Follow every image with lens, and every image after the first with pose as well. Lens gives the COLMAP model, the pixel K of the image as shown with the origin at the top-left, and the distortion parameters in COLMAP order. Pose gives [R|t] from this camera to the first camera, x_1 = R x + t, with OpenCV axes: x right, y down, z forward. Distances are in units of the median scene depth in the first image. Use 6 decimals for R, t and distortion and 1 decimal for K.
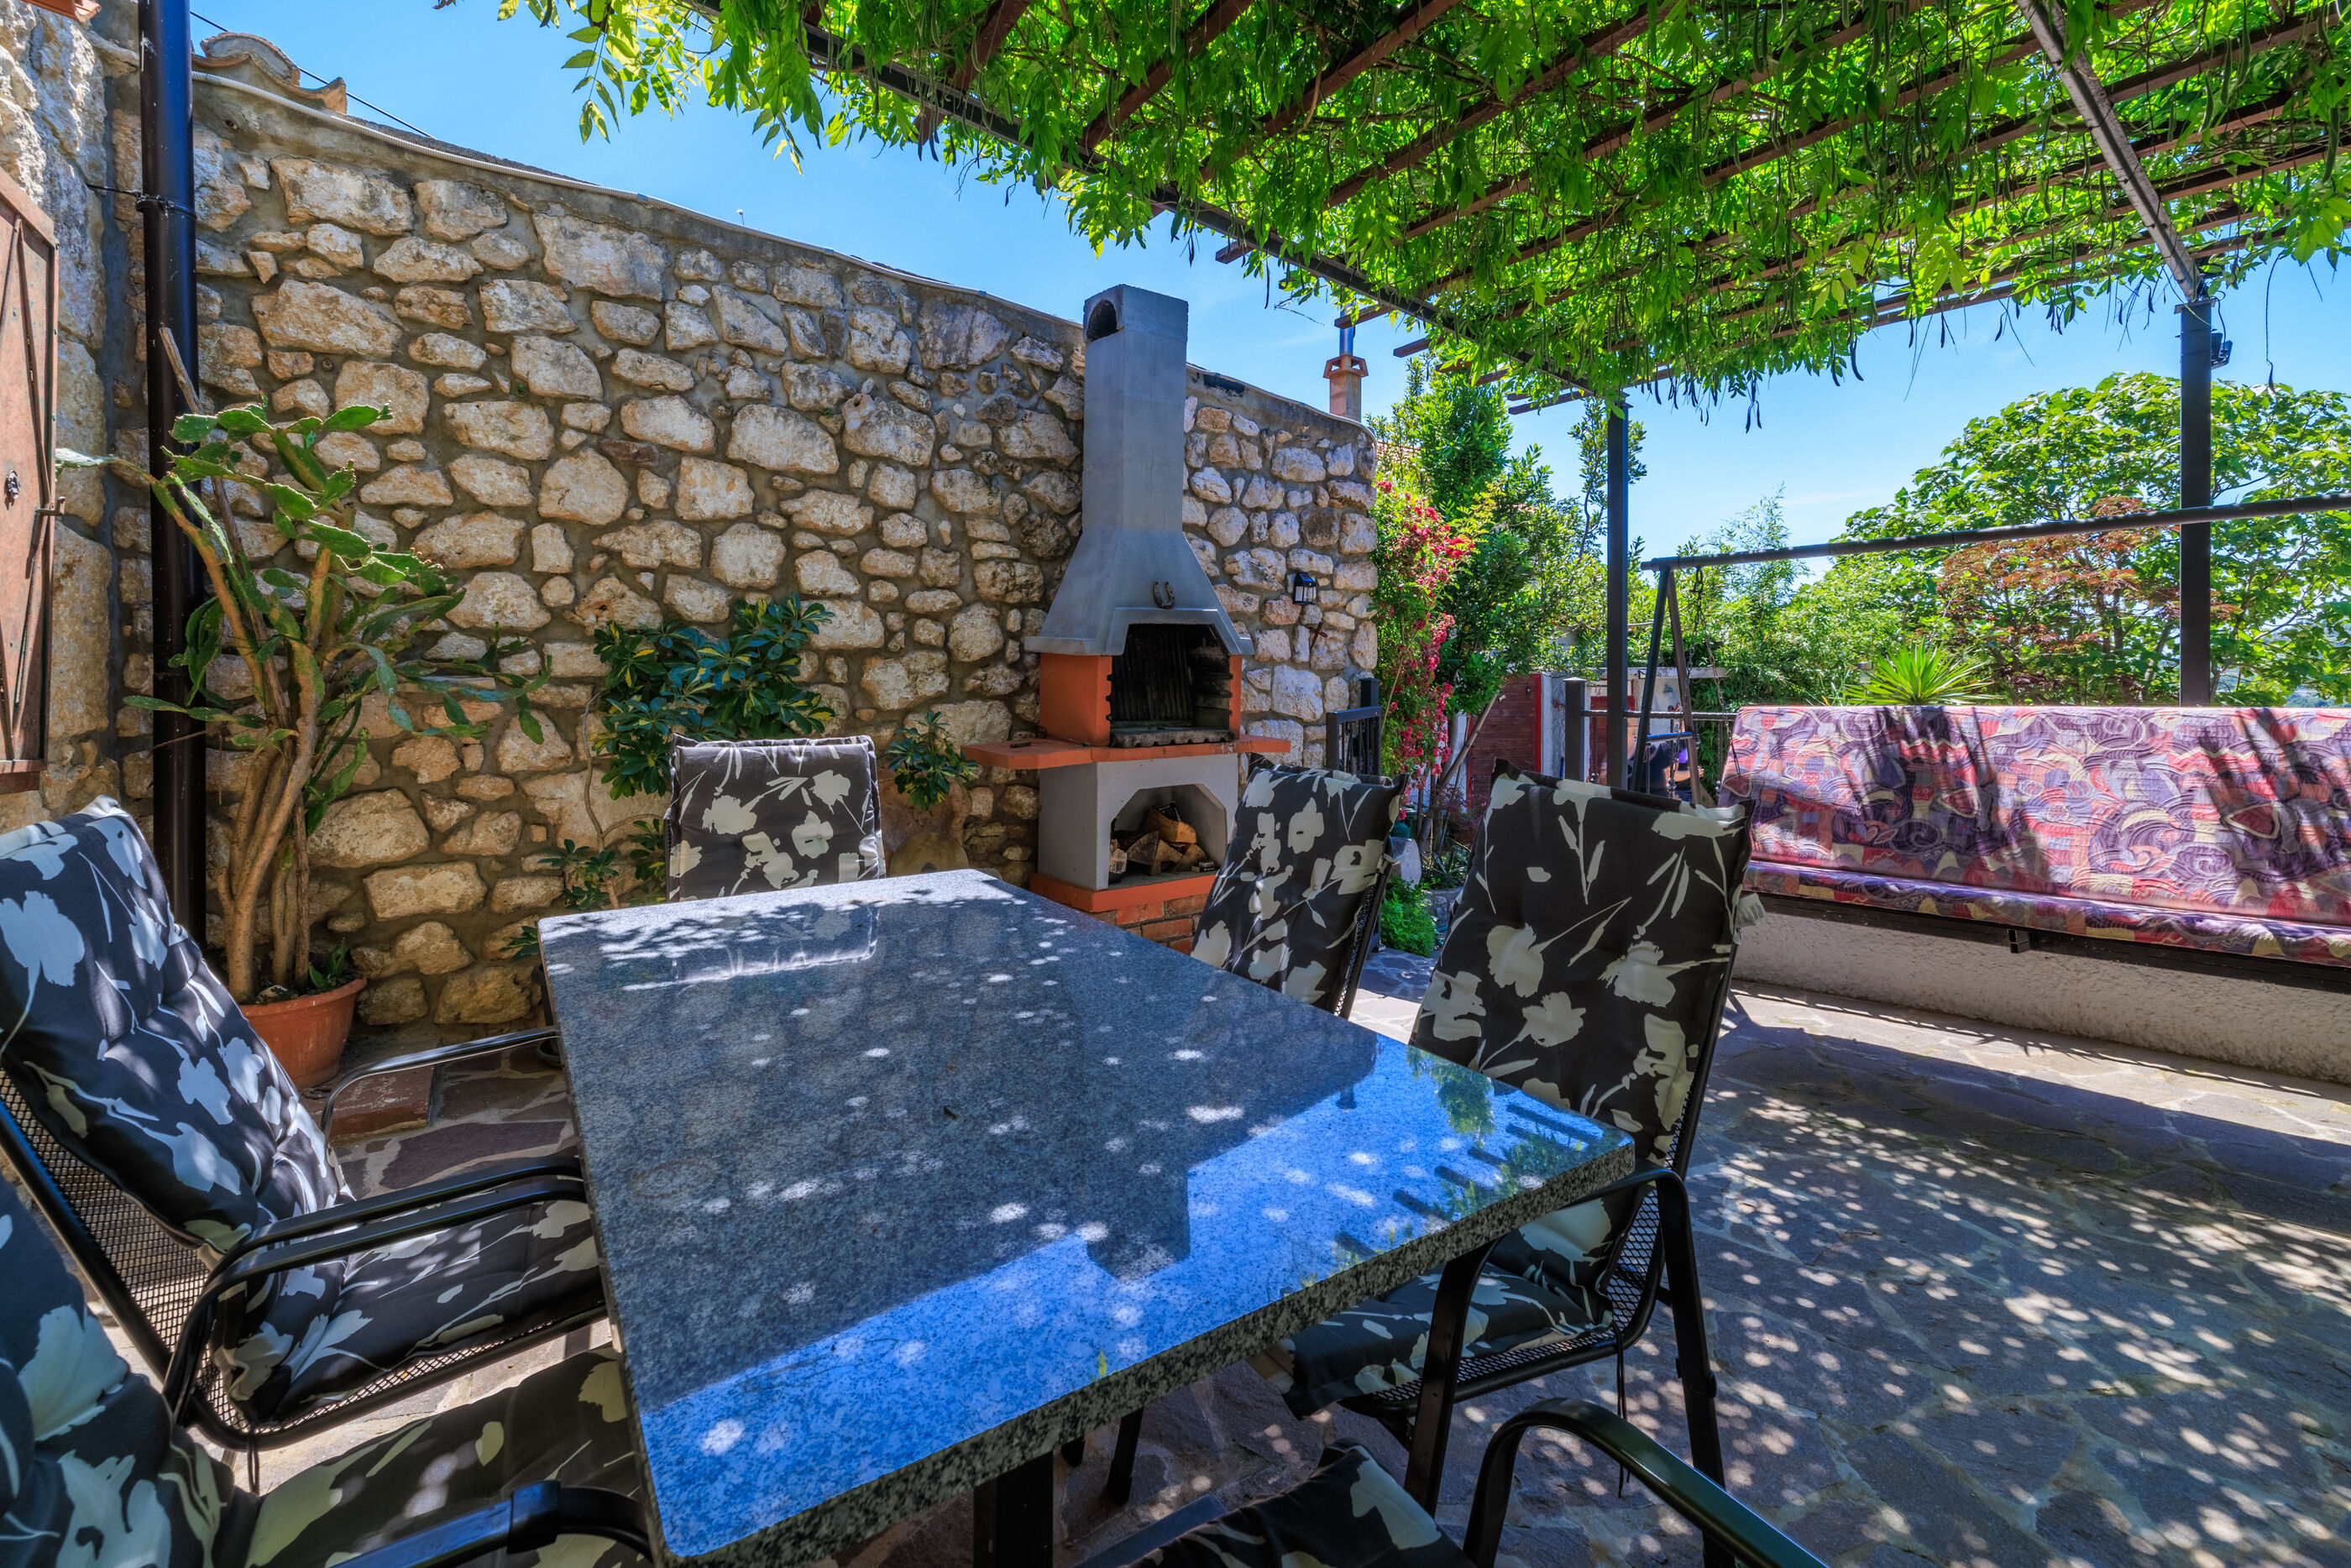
lens RADIAL K [[1020.9, 0, 1186.0], [0, 1020.9, 684.4], [0, 0, 1]] dist [0.004333, -0.000035]
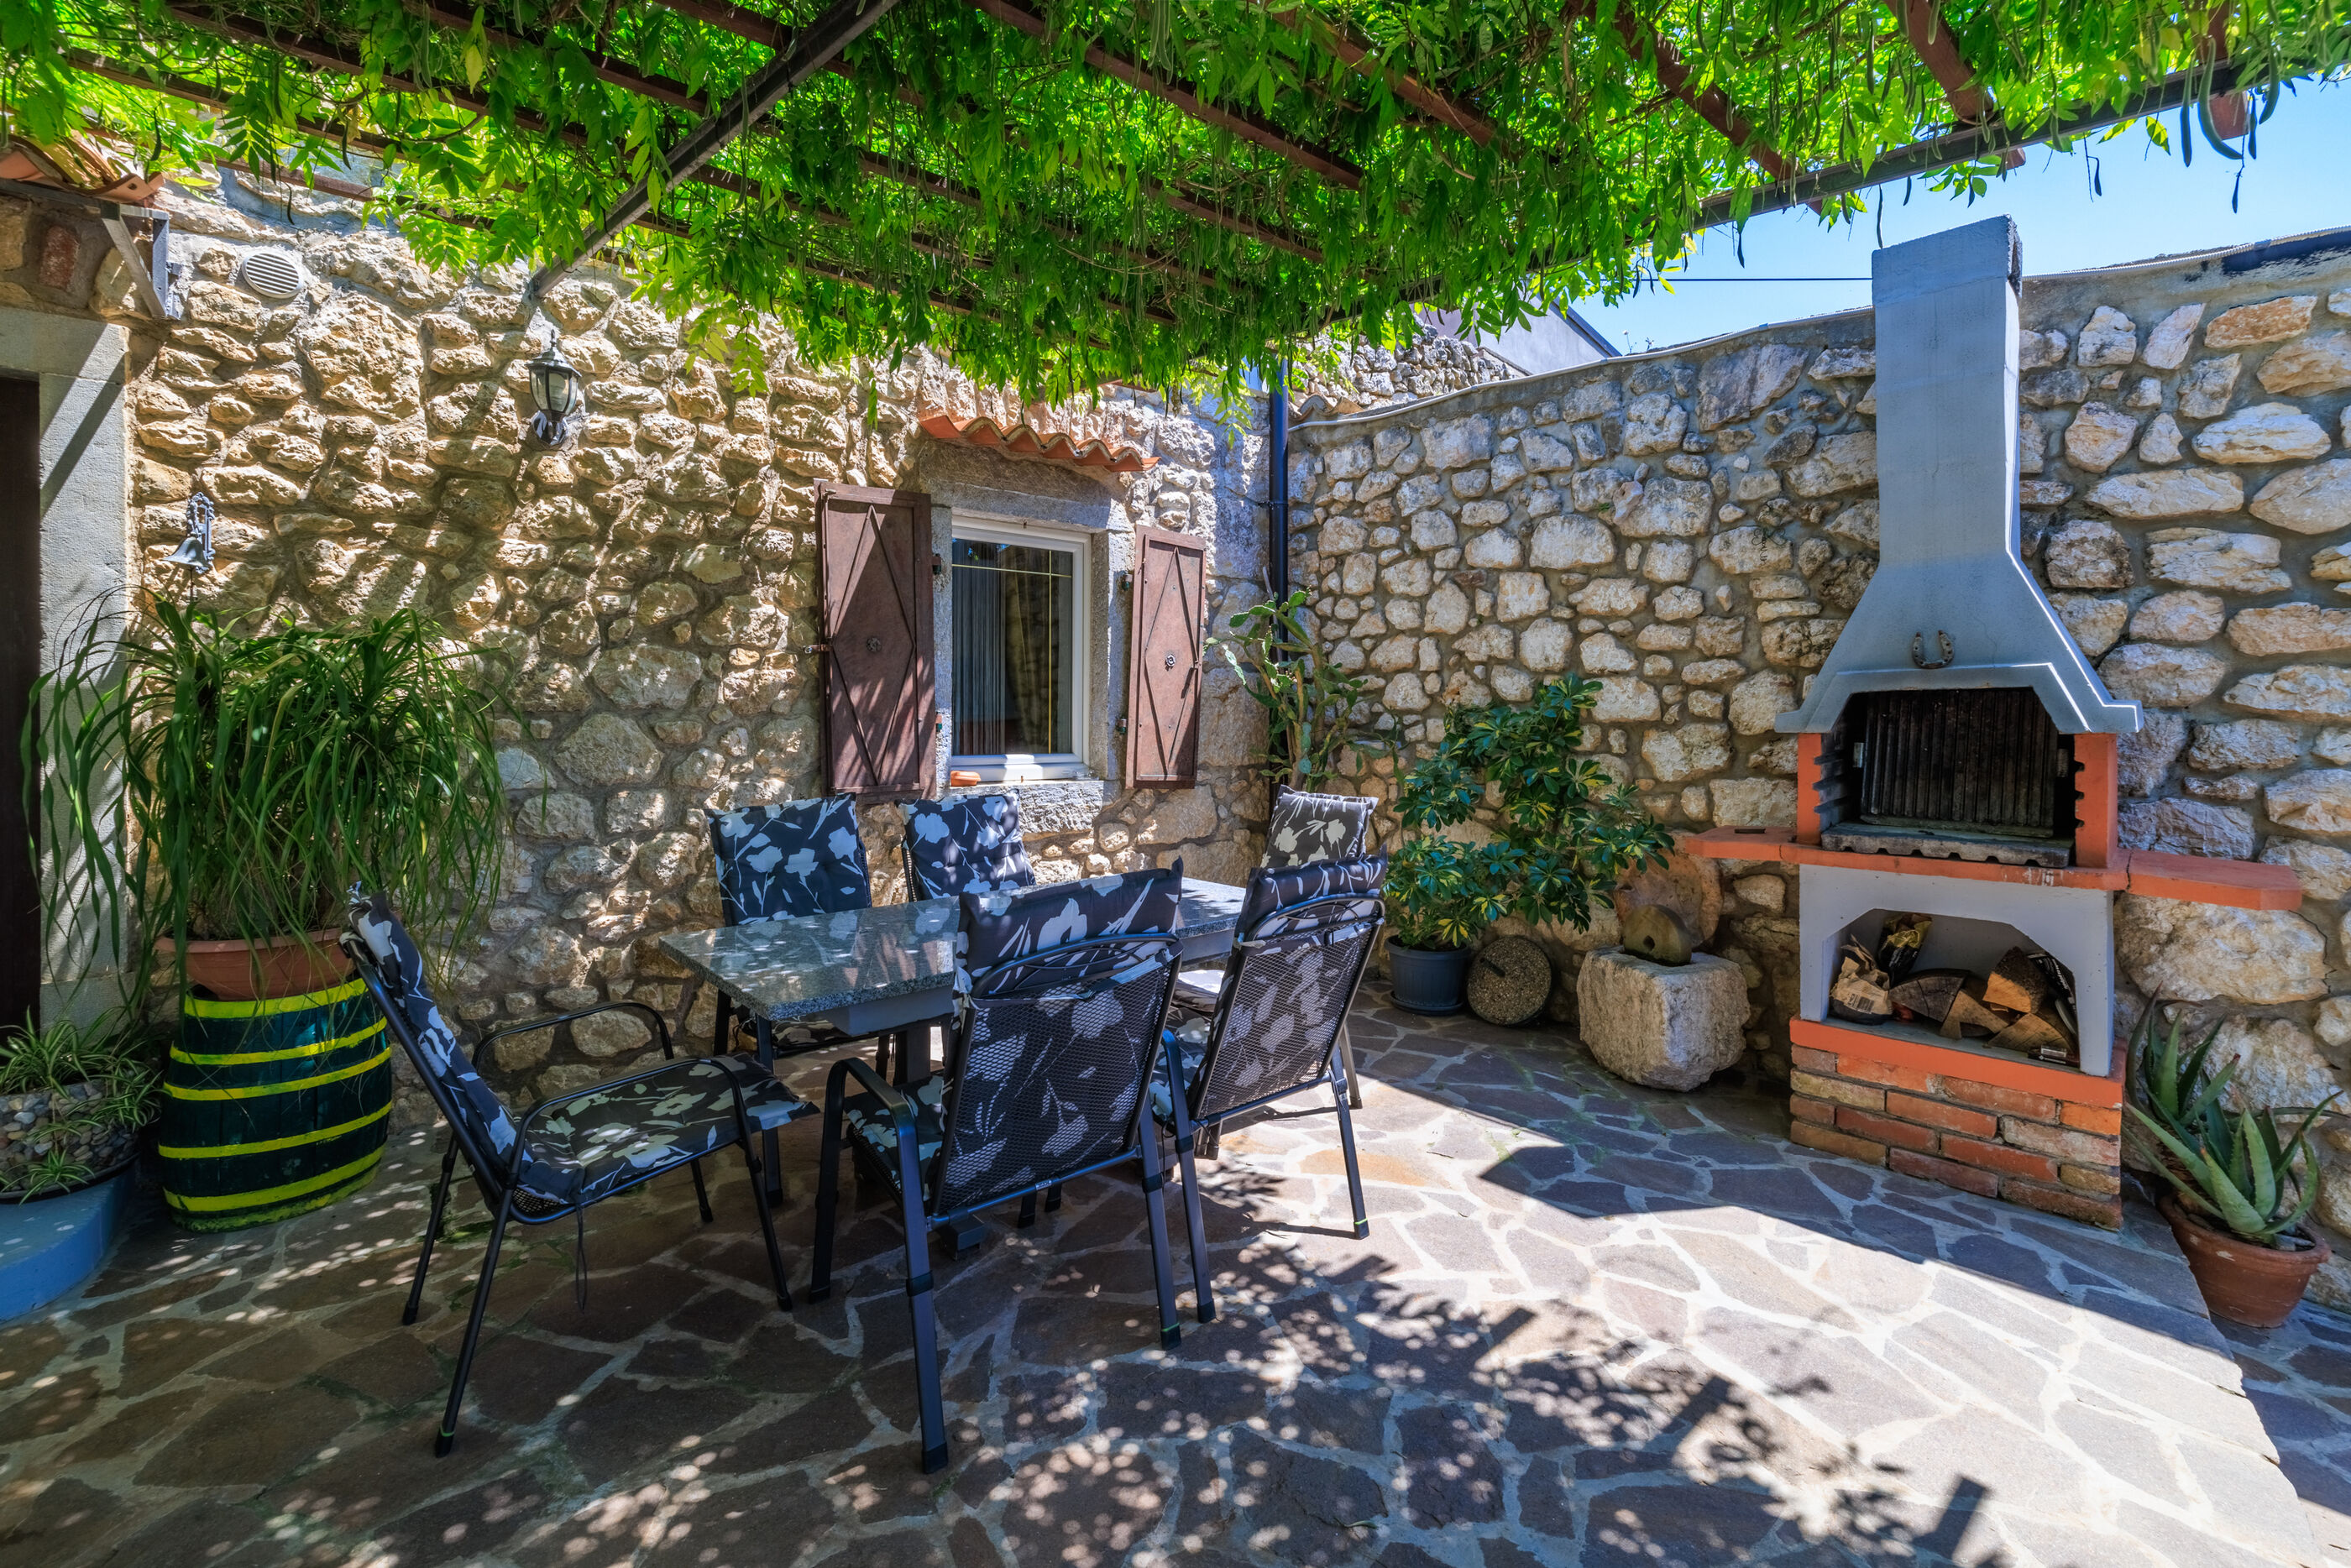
lens RADIAL K [[1007.5, 0, 1183.8], [0, 1007.5, 717.8], [0, 0, 1]] dist [0.002077, 0.000193]
pose [[0.124395, 0.008249, -0.992199, 0.700443], [-0.007930, 0.999942, 0.007319, -0.045363], [0.992201, 0.006957, 0.124453, 0.431823]]
